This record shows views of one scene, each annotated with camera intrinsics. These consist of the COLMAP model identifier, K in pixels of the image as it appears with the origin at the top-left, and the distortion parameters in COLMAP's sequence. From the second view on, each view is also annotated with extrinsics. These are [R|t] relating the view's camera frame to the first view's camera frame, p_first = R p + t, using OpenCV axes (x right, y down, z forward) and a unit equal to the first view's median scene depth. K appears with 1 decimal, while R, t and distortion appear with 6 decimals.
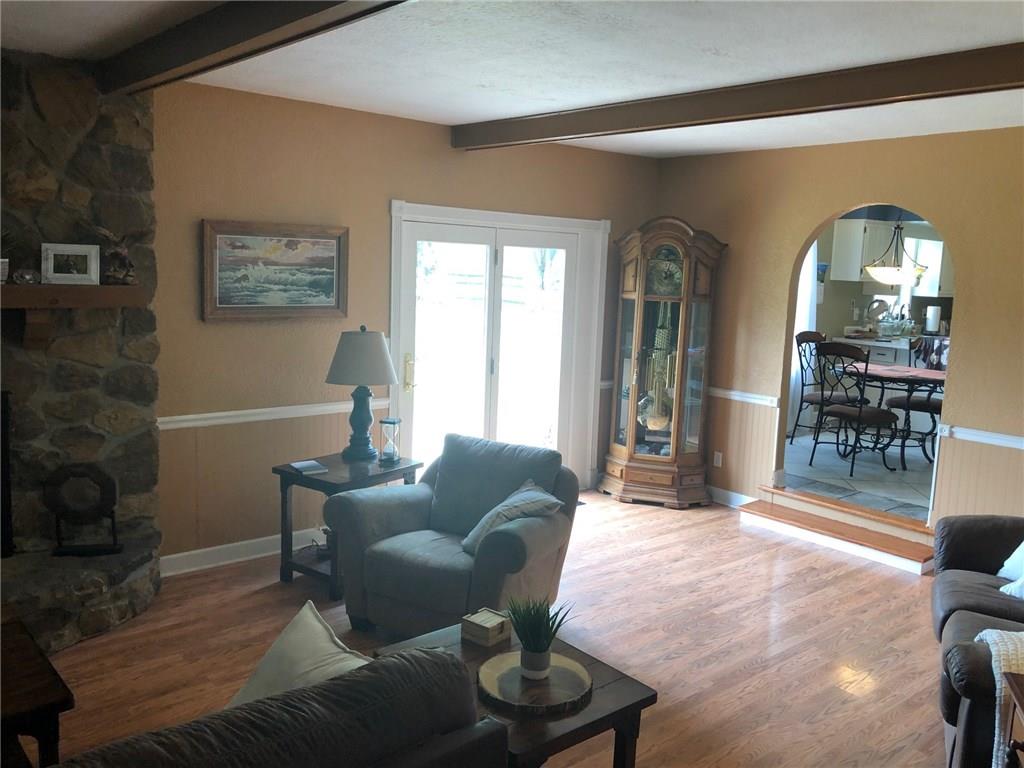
lens RADIAL K [[855.6, 0, 518.6], [0, 855.6, 375.1], [0, 0, 1]] dist [0.043971, -0.041807]
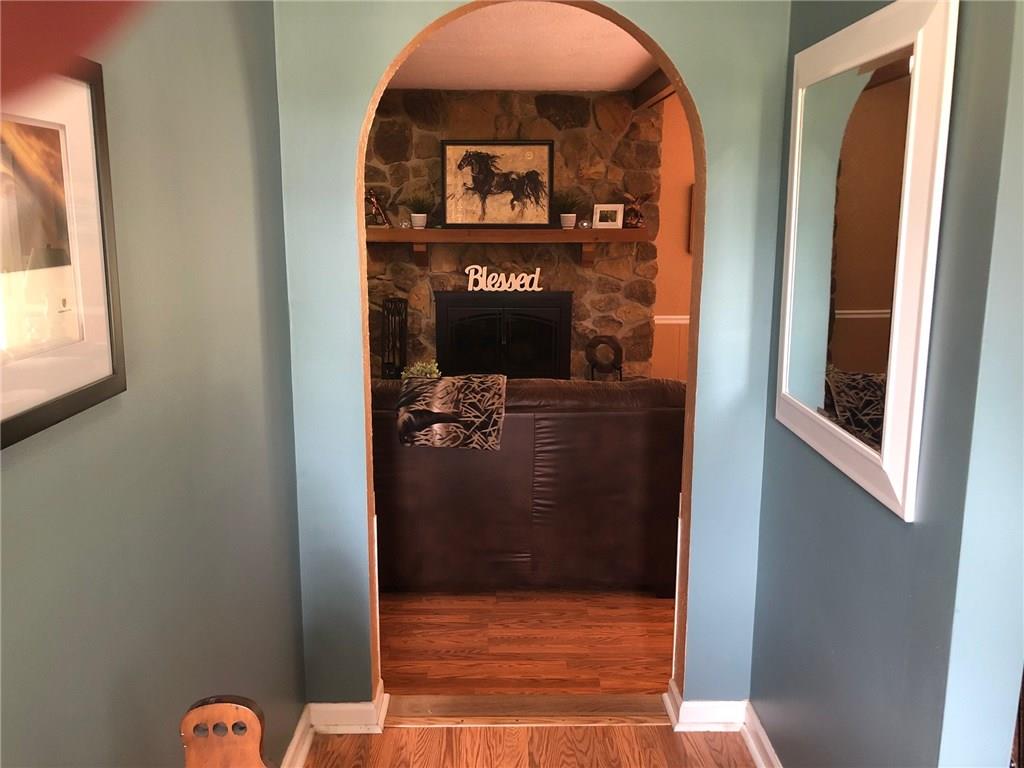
lens RADIAL K [[855.6, 0, 511.2], [0, 855.6, 386.2], [0, 0, 1]] dist [0.043971, -0.041807]
pose [[0.763195, 0.091993, -0.639587, 0.420728], [-0.059548, 0.995615, 0.072145, 0.088316], [0.643419, -0.016975, 0.765326, -0.389481]]
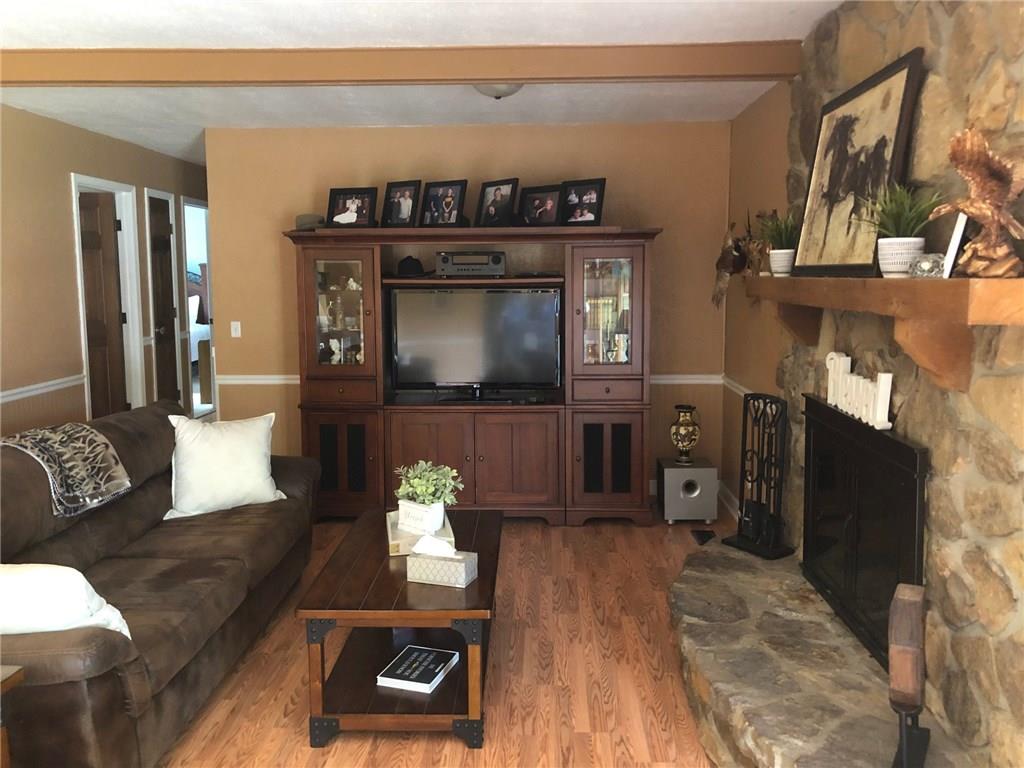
lens RADIAL K [[855.6, 0, 512.3], [0, 855.6, 382.4], [0, 0, 1]] dist [0.043971, -0.041807]
pose [[-0.679074, 0.057380, -0.731824, 0.079805], [-0.118181, 0.975390, 0.186140, -0.105457], [0.724494, 0.212891, -0.655581, 1.141857]]
